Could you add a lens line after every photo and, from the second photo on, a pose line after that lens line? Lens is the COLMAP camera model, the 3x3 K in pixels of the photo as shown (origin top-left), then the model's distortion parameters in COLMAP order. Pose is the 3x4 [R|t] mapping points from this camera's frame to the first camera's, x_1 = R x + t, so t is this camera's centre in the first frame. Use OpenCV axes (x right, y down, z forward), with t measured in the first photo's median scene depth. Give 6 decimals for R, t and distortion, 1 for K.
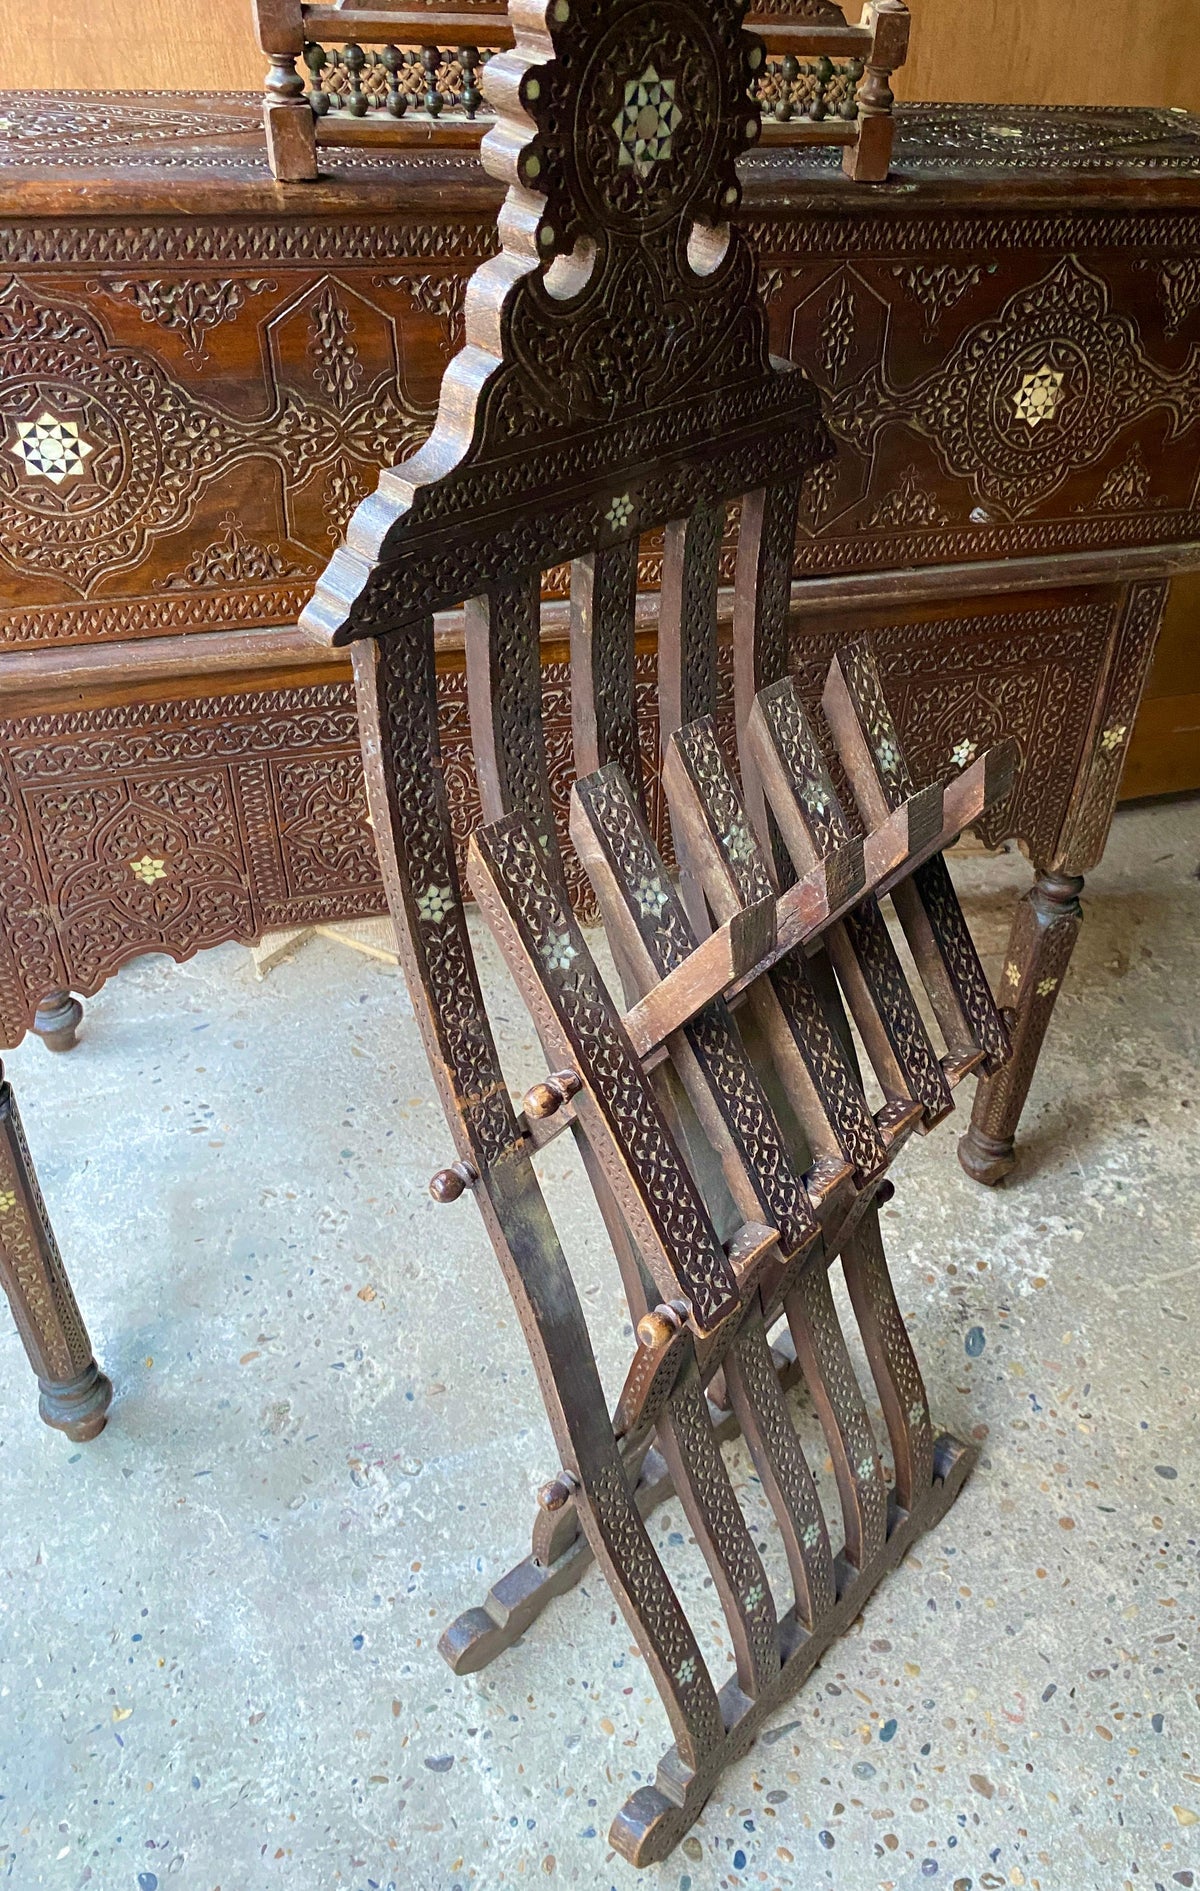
lens RADIAL K [[1471.1, 0, 737.7], [0, 1471.1, 978.4], [0, 0, 1]] dist [0.017790, -0.017996]
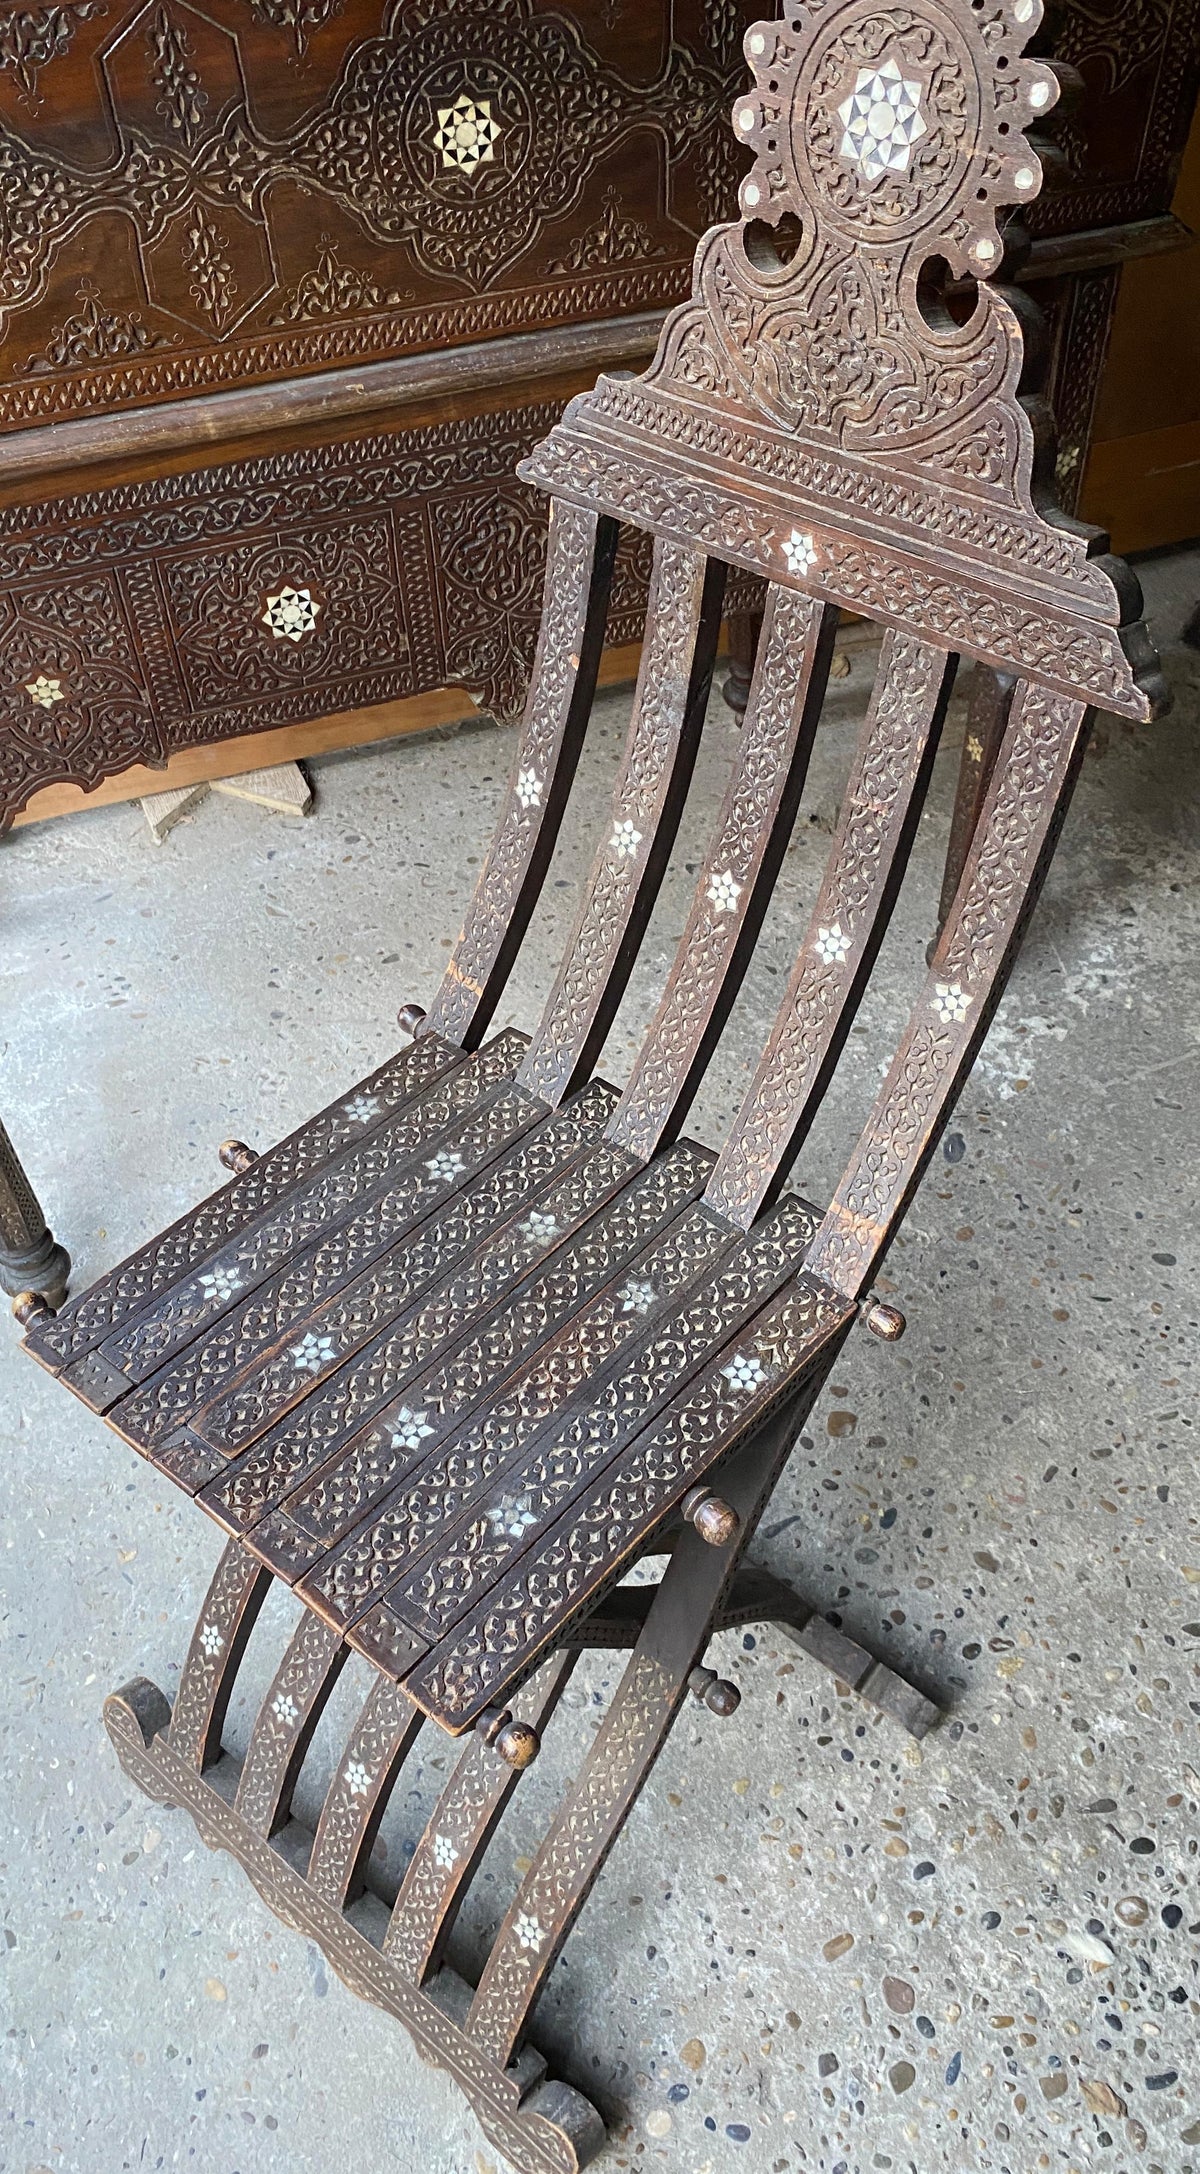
lens RADIAL K [[1669.7, 0, 625.2], [0, 1669.7, 1081.1], [0, 0, 1]] dist [0.024944, -0.028174]
pose [[0.995642, -0.083773, -0.040977, -0.003602], [0.088470, 0.987442, 0.130885, 0.061883], [0.029498, -0.133939, 0.990550, -0.086736]]
